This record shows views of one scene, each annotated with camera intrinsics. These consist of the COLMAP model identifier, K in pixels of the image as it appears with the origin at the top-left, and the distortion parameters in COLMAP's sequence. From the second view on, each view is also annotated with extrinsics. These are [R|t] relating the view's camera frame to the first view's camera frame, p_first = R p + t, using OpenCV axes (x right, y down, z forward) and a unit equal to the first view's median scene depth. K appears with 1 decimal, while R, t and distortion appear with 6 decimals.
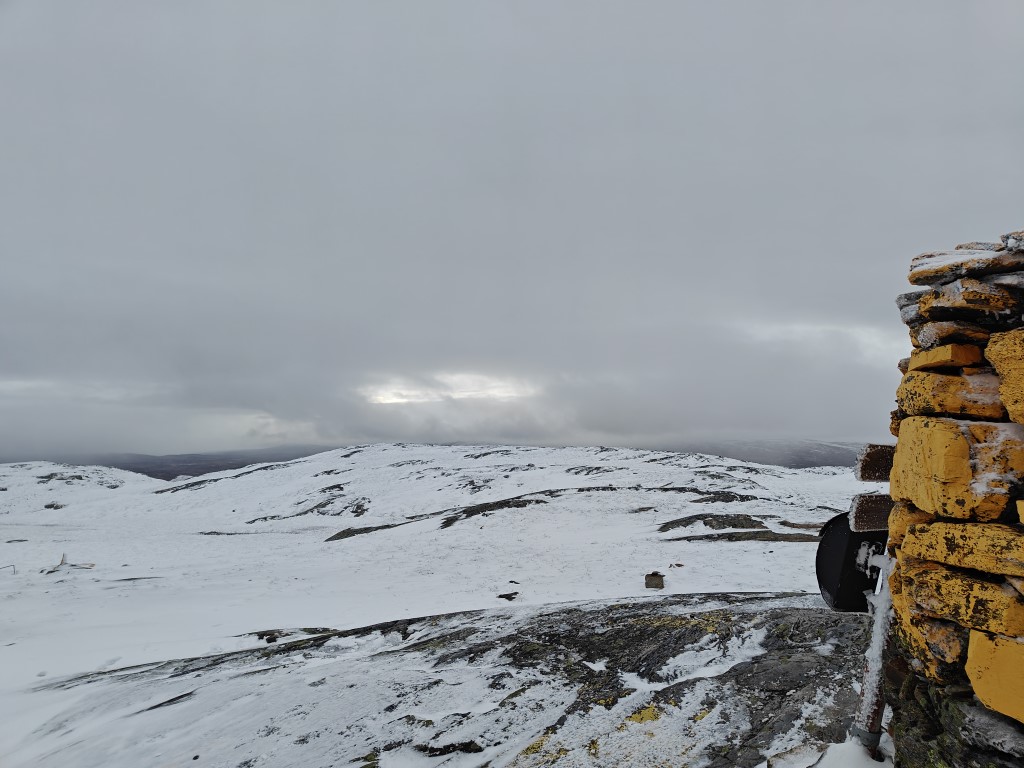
lens RADIAL K [[697.1, 0, 520.9], [0, 697.1, 389.4], [0, 0, 1]] dist [0.022951, -0.009225]
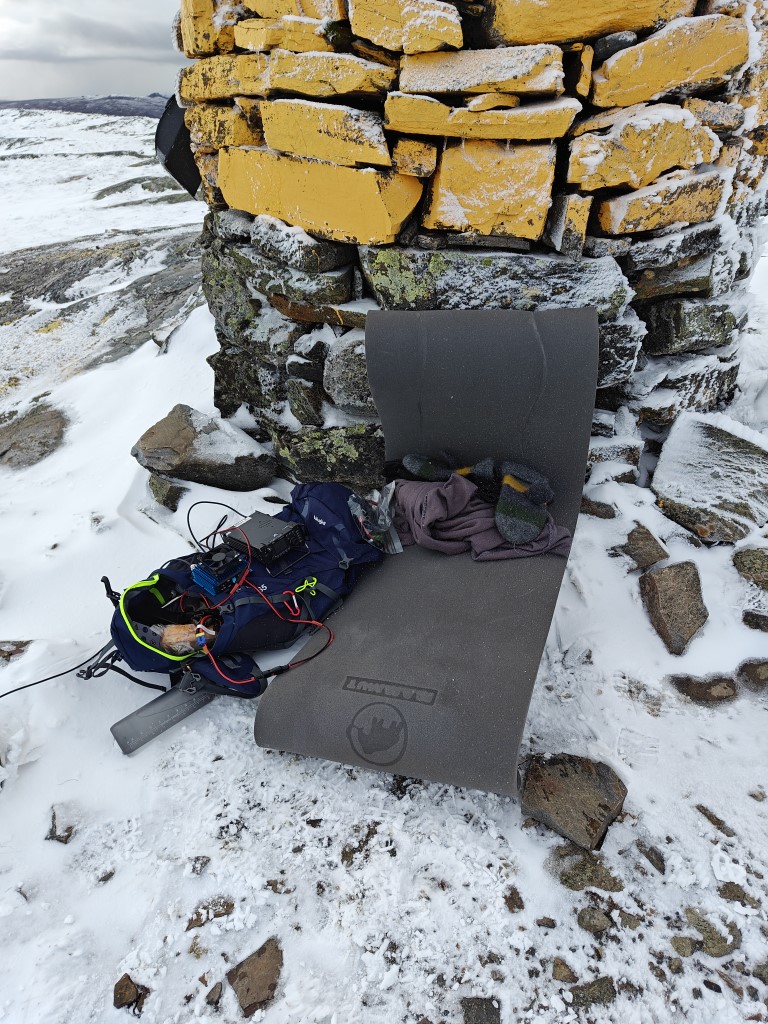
lens RADIAL K [[697.1, 0, 395.2], [0, 697.1, 517.0], [0, 0, 1]] dist [0.022951, -0.009225]
pose [[0.855769, -0.267677, 0.442729, 0.059942], [-0.031675, 0.827036, 0.561256, 0.063175], [-0.516388, -0.494329, 0.699272, -0.171108]]
